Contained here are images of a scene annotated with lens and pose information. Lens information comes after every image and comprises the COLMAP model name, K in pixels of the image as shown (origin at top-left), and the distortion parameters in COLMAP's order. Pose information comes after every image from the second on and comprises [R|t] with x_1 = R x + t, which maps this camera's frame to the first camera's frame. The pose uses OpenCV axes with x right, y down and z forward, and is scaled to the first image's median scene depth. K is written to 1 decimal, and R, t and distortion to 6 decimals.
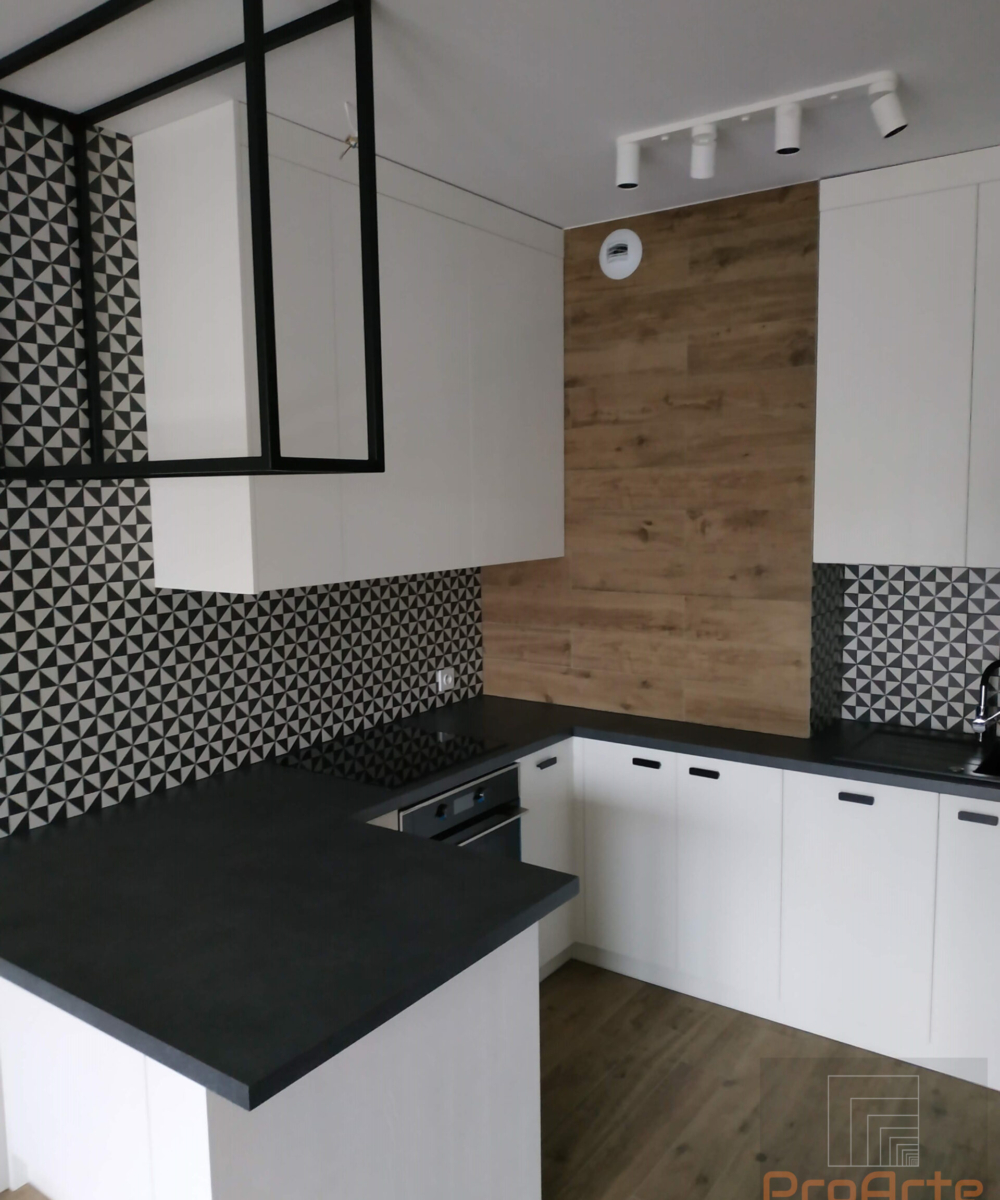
lens RADIAL K [[975.8, 0, 503.9], [0, 975.8, 592.5], [0, 0, 1]] dist [0.081278, -0.004334]
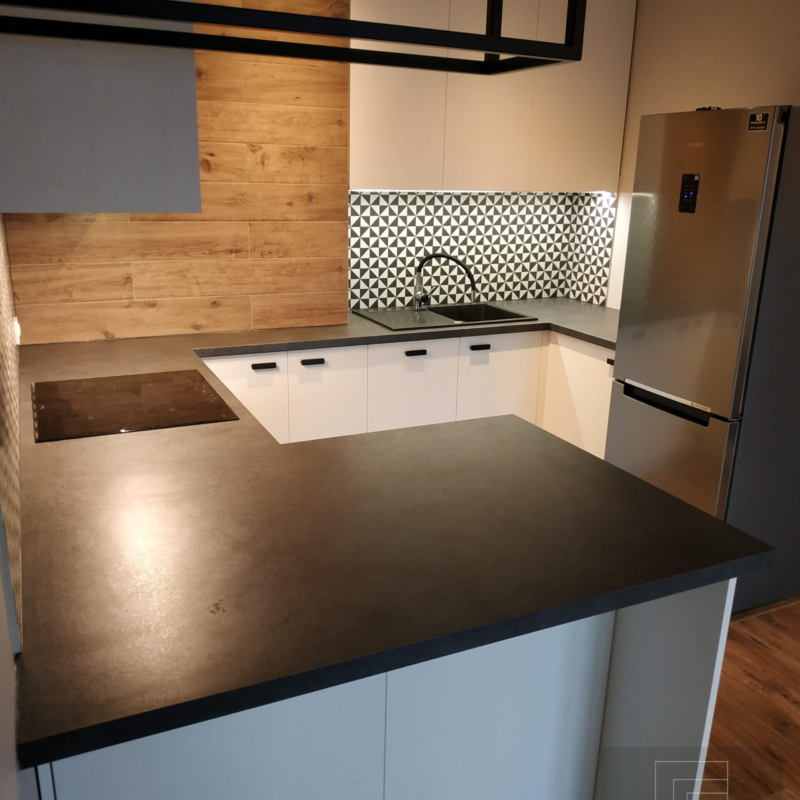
lens RADIAL K [[754.1, 0, 398.6], [0, 754.1, 401.1], [0, 0, 1]] dist [-0.014829, 0.000000]
pose [[0.497471, -0.220625, 0.838956, -0.510389], [0.059455, 0.973515, 0.220756, 0.023850], [-0.865441, -0.059940, 0.497413, 0.384489]]
